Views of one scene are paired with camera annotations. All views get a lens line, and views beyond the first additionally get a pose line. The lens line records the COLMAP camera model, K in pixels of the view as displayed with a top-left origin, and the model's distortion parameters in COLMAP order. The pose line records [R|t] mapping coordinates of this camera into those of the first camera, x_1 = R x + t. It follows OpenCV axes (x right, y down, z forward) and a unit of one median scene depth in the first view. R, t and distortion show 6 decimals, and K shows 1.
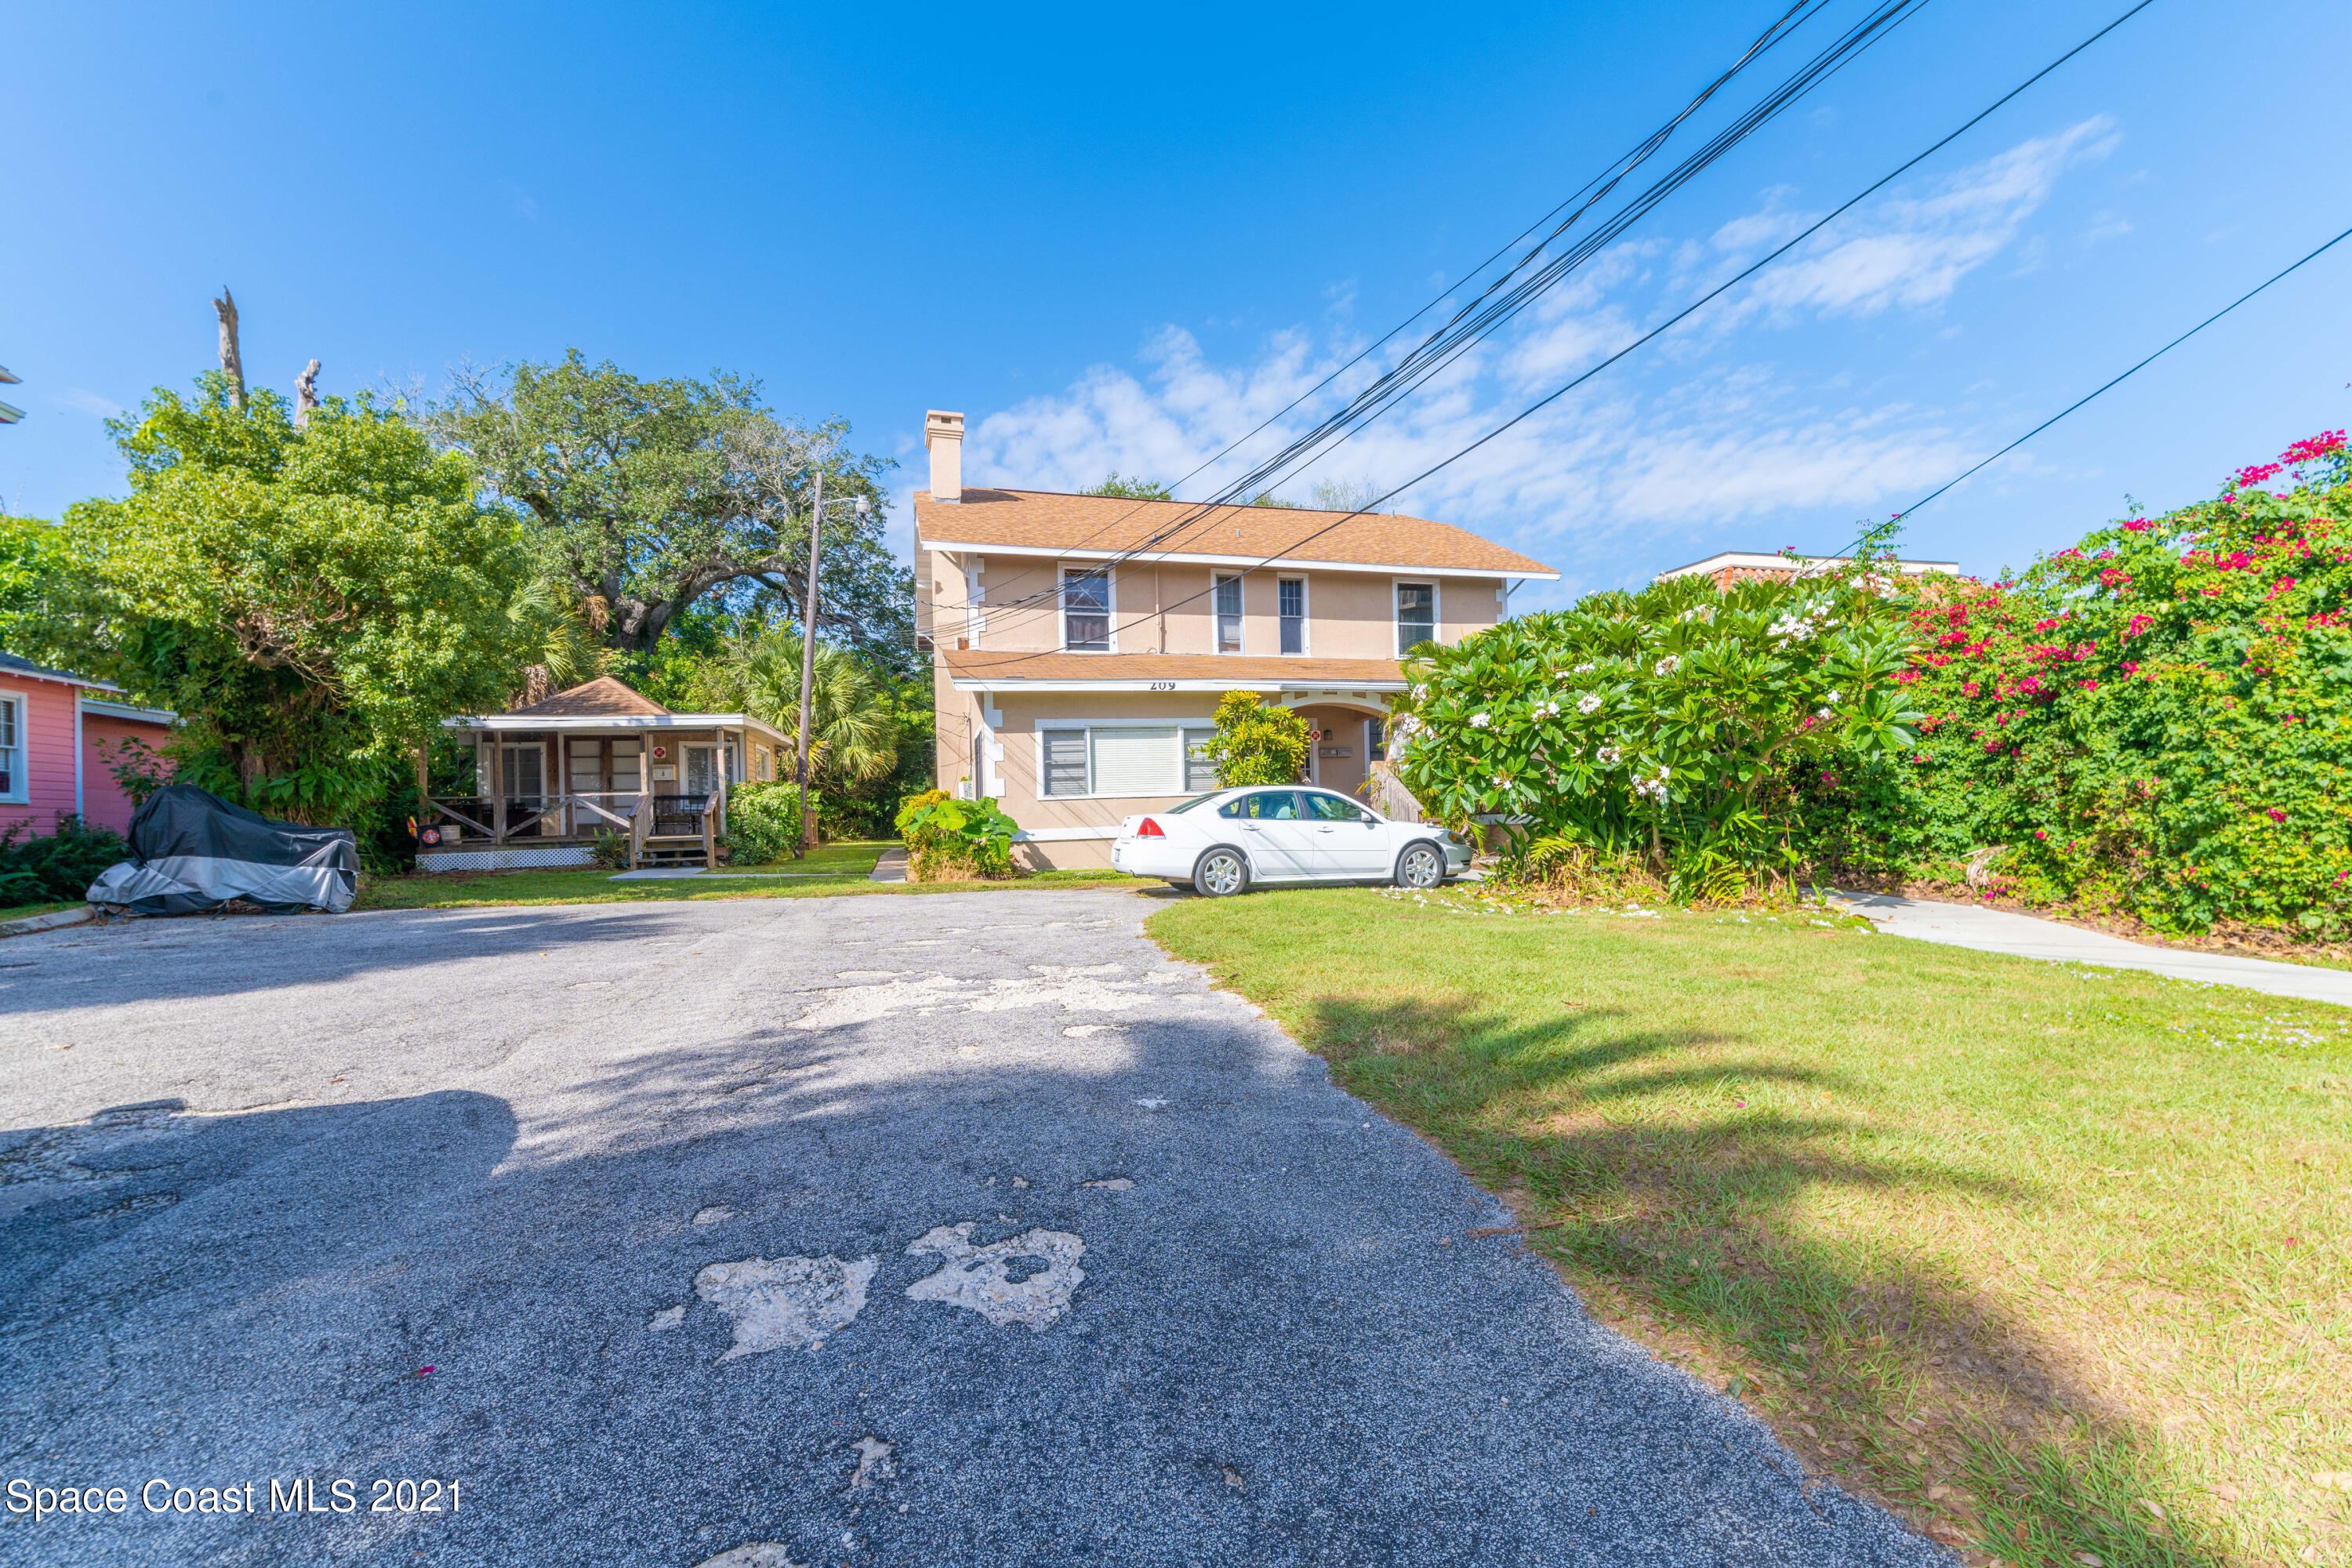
lens RADIAL K [[1026.4, 0, 1218.5], [0, 1026.4, 805.8], [0, 0, 1]] dist [0.000811, -0.000164]
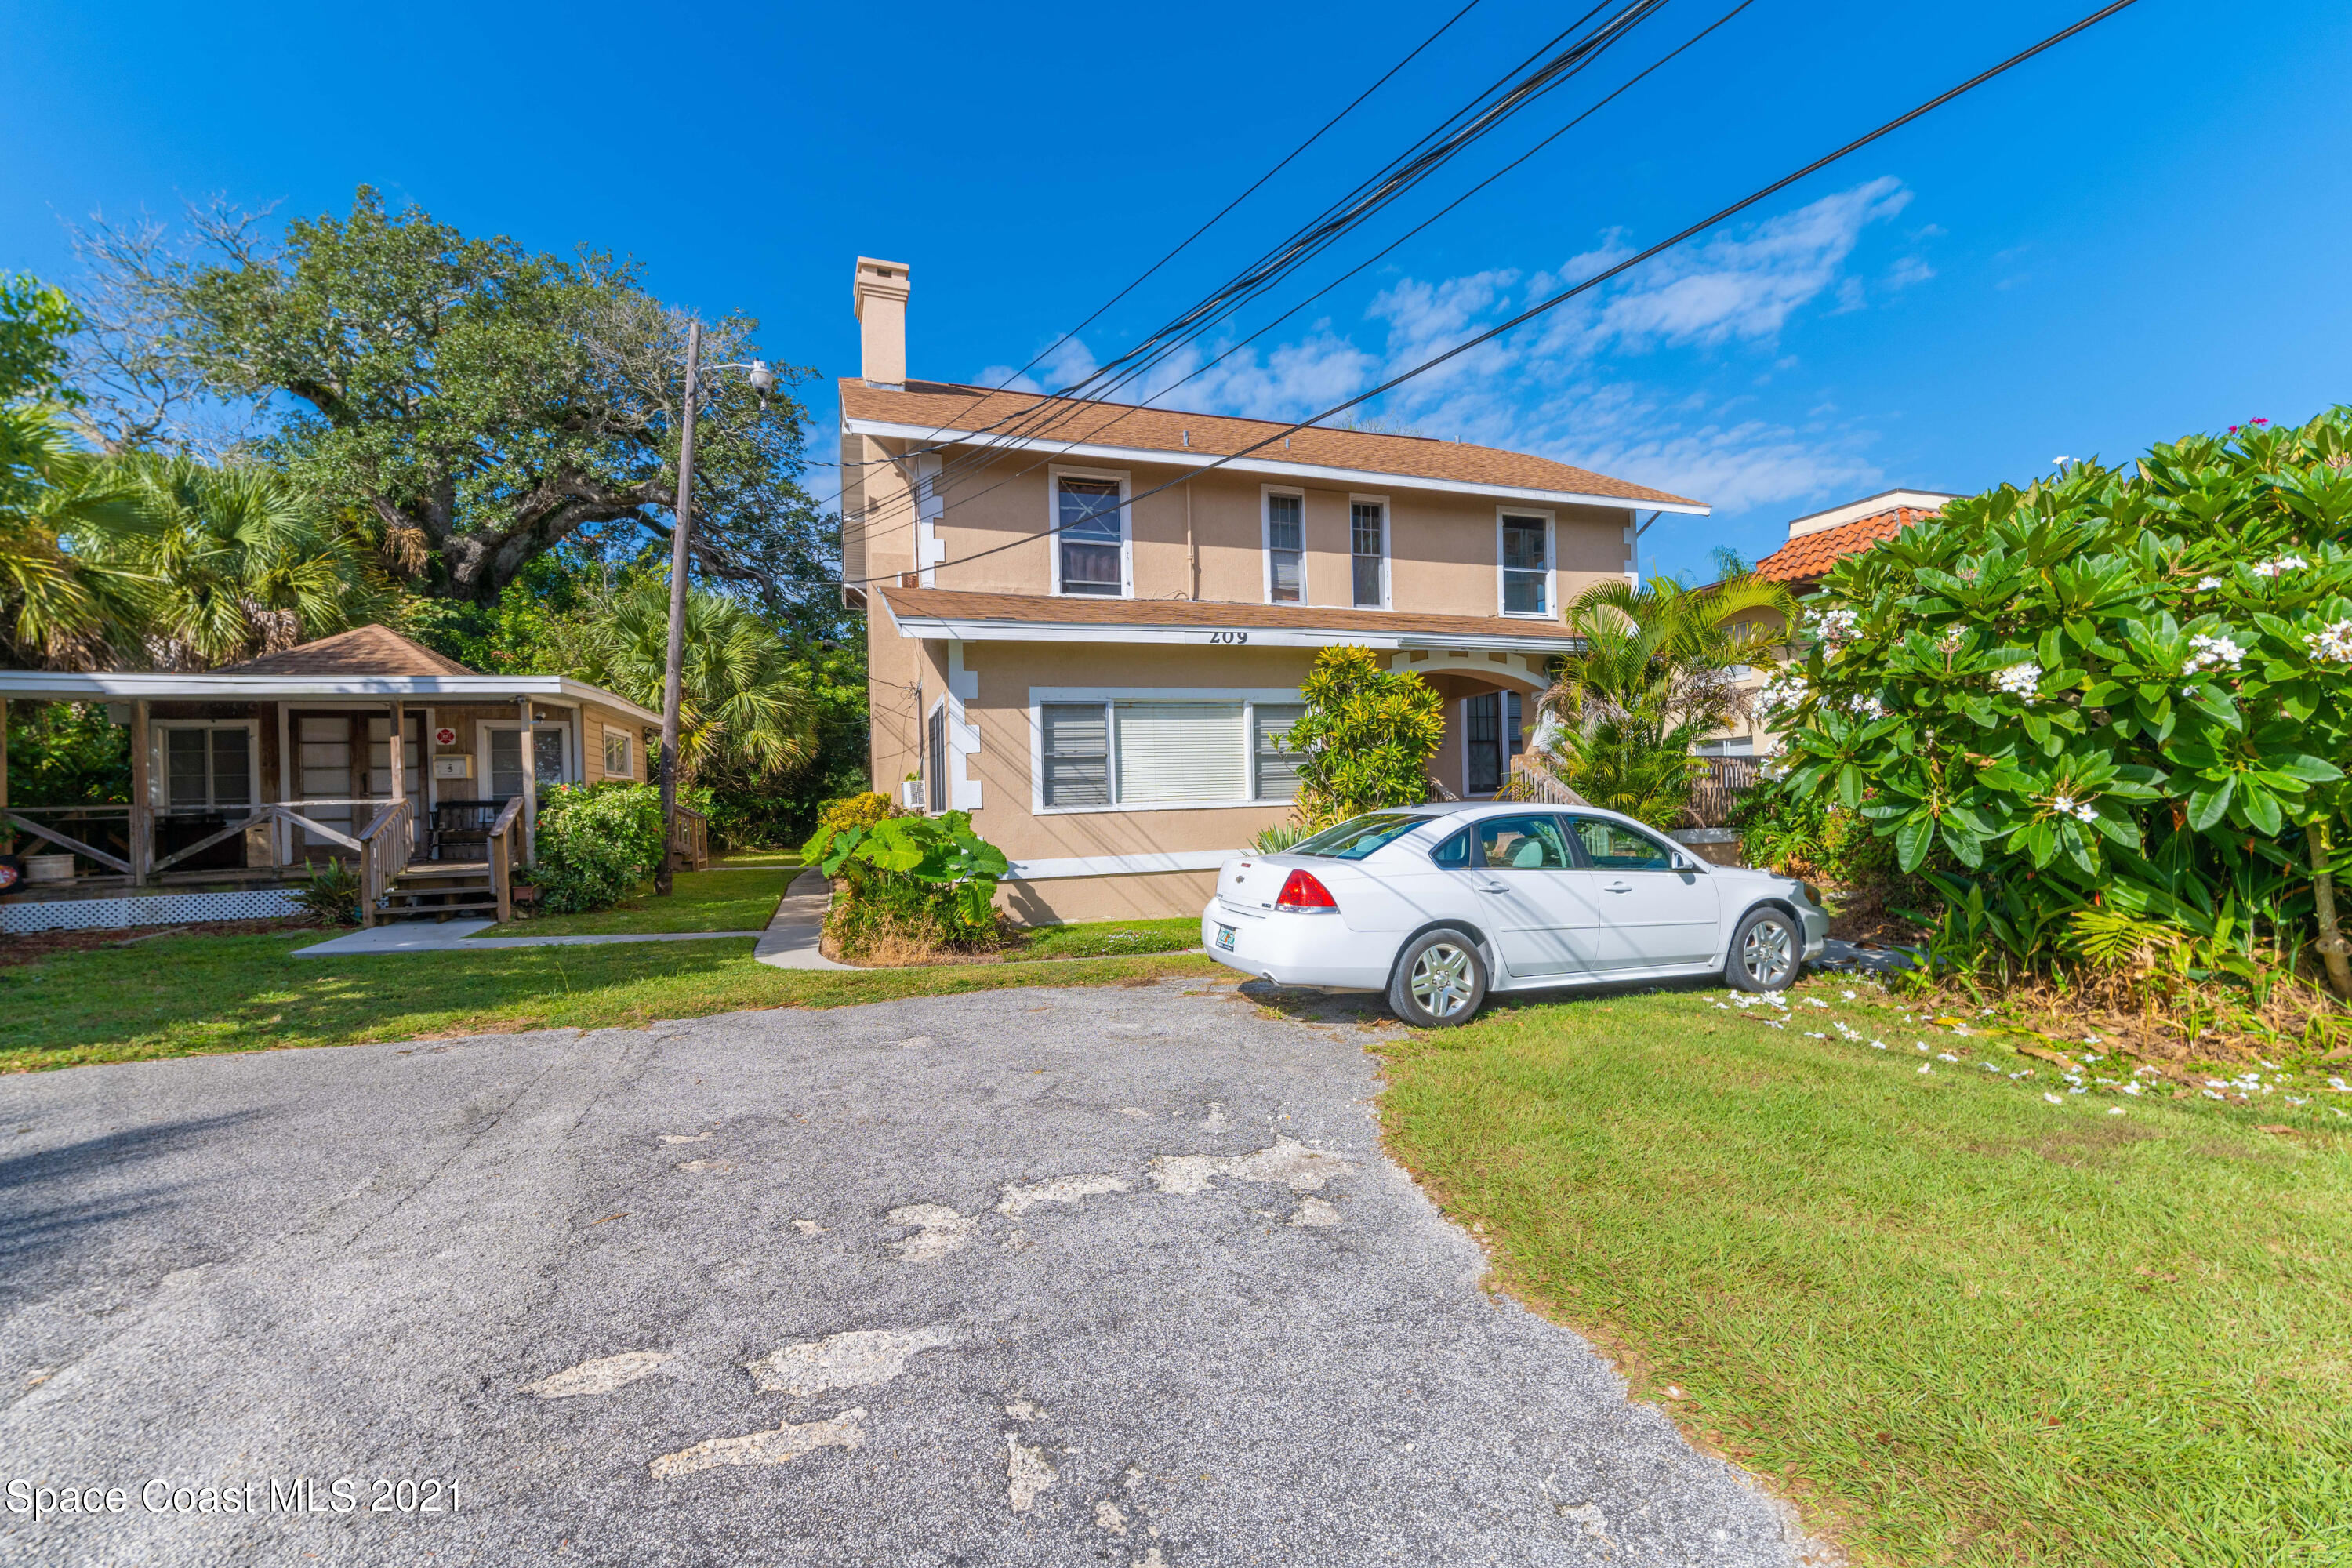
lens RADIAL K [[1028.3, 0, 1225.0], [0, 1028.3, 795.4], [0, 0, 1]] dist [0.000274, -0.000424]
pose [[0.997875, 0.001562, 0.065132, -0.088456], [-0.001672, 0.999997, 0.001643, -0.016537], [-0.065129, -0.001748, 0.997875, 0.318192]]
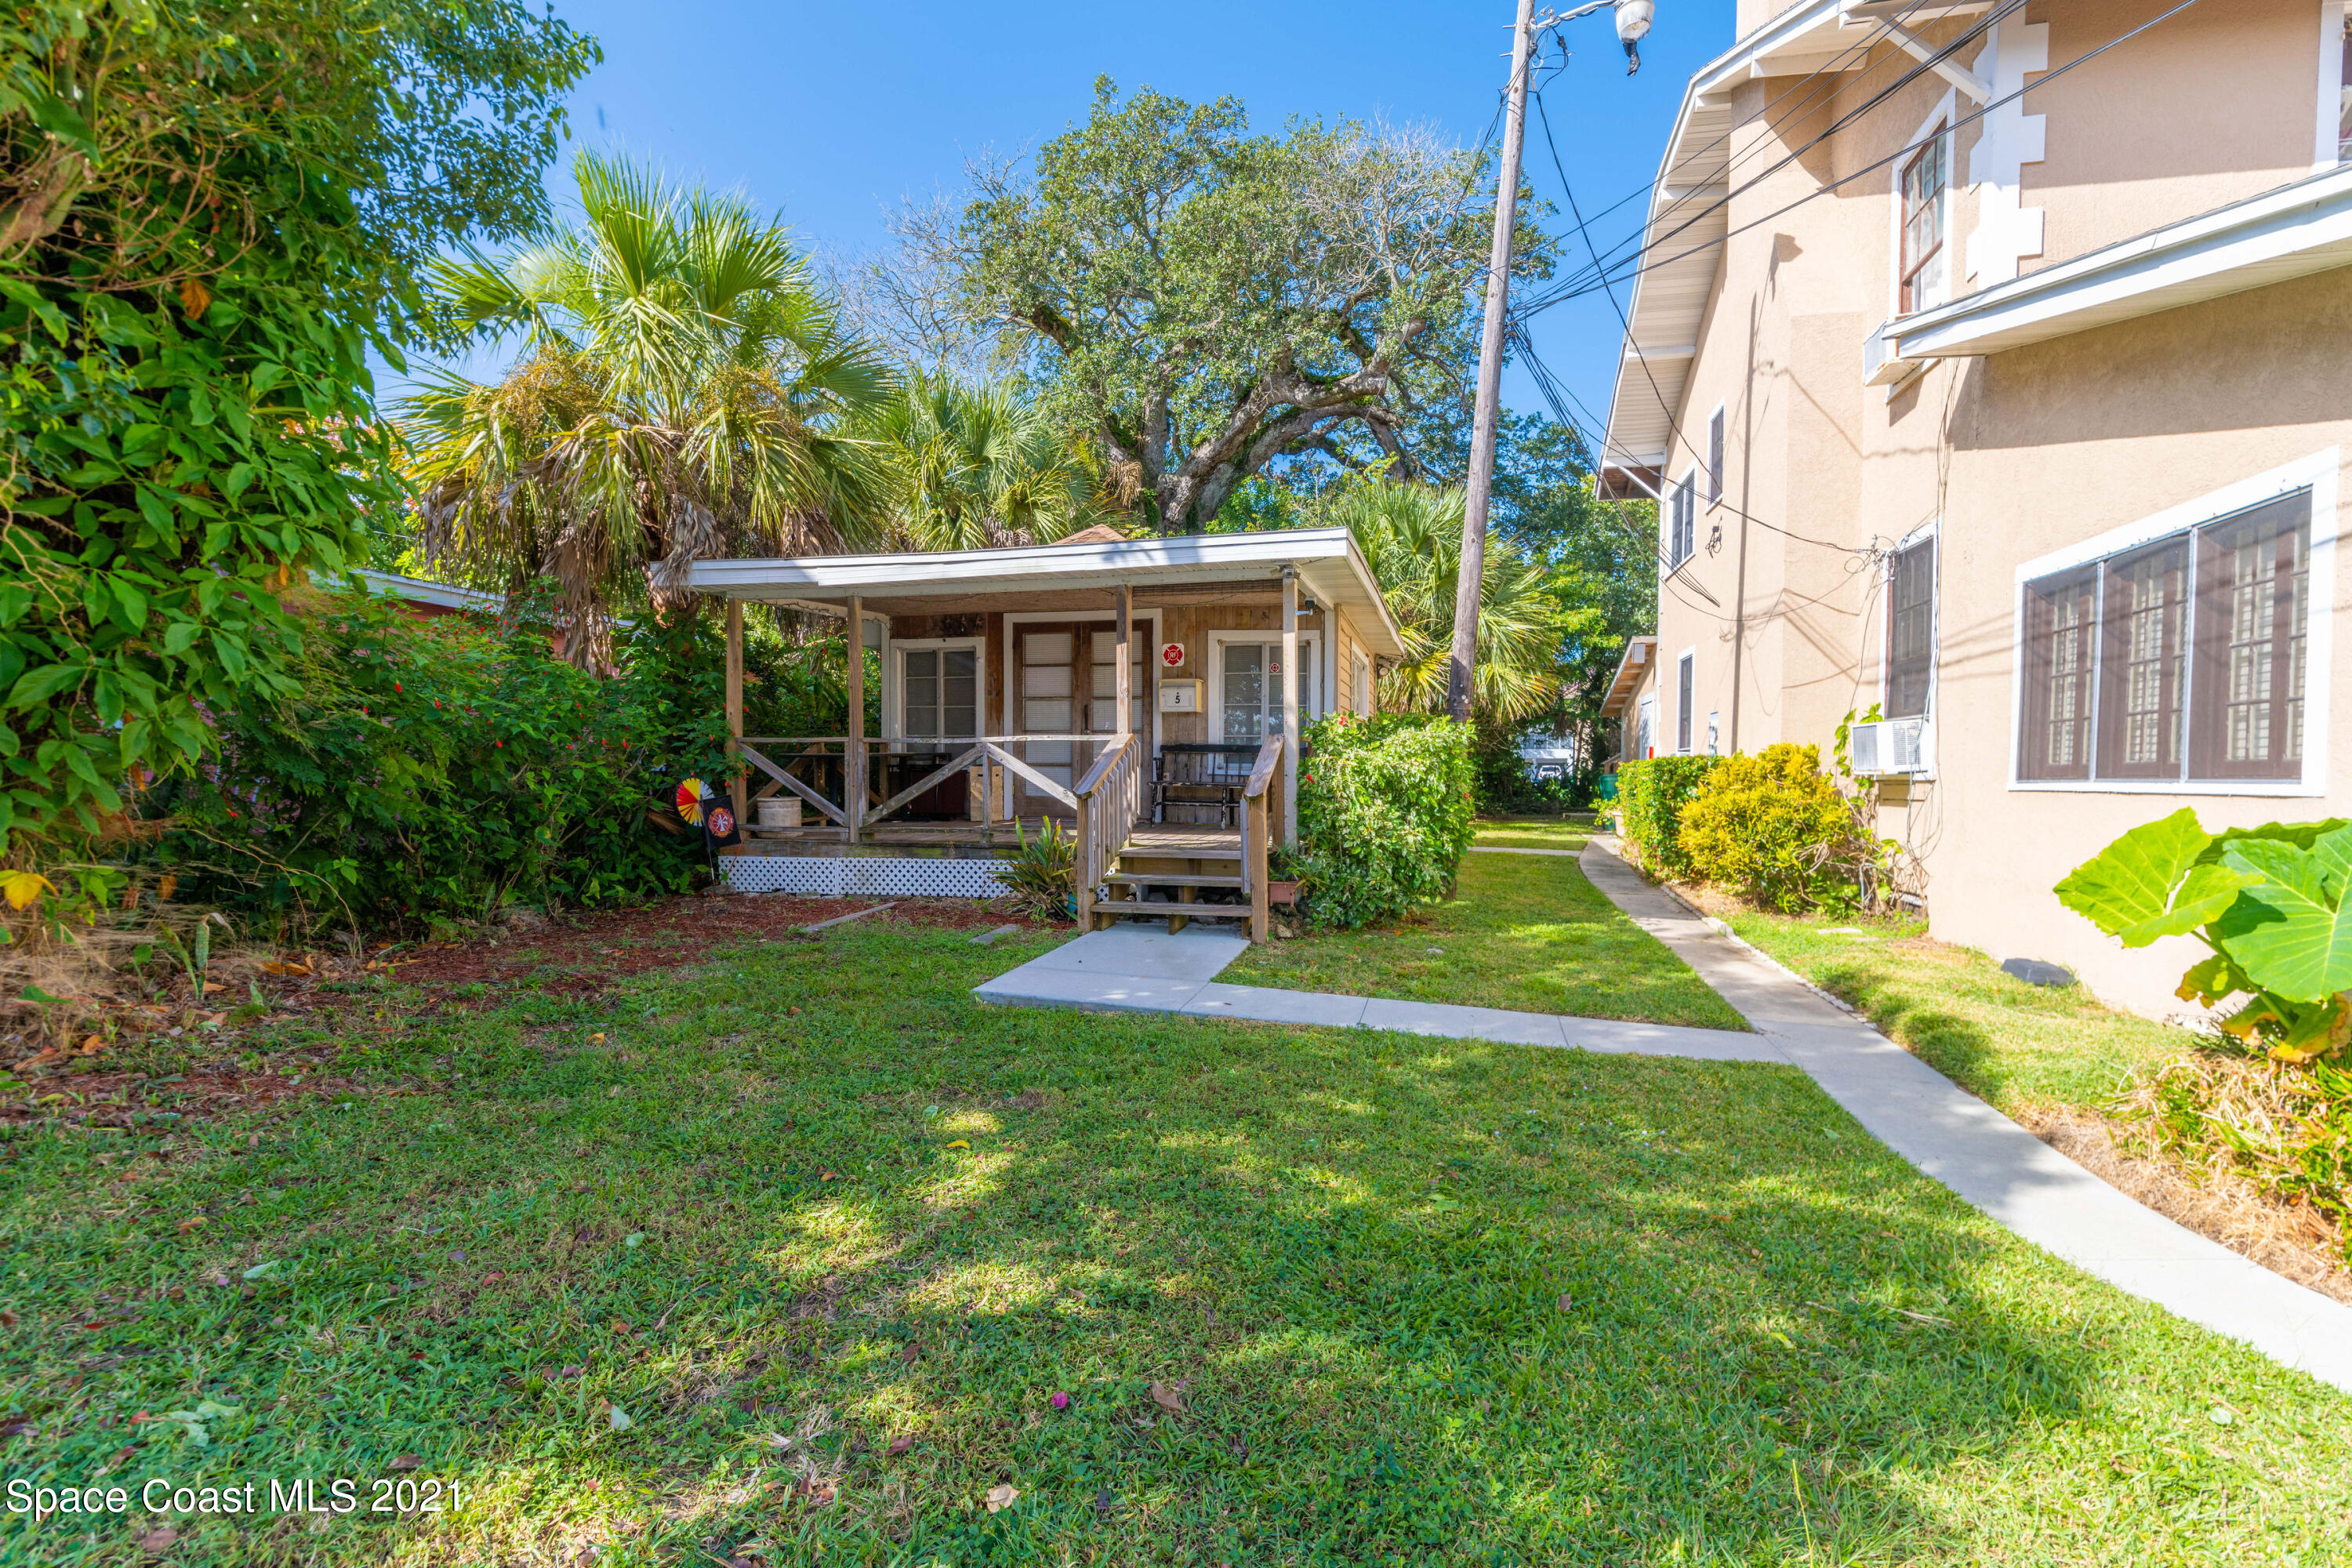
lens RADIAL K [[1028.3, 0, 1225.0], [0, 1028.3, 795.4], [0, 0, 1]] dist [0.000274, -0.000424]
pose [[0.876476, 0.042453, -0.479571, -0.302381], [-0.025691, 0.998810, 0.041464, -0.006701], [0.480760, -0.024022, 0.876523, 0.615157]]
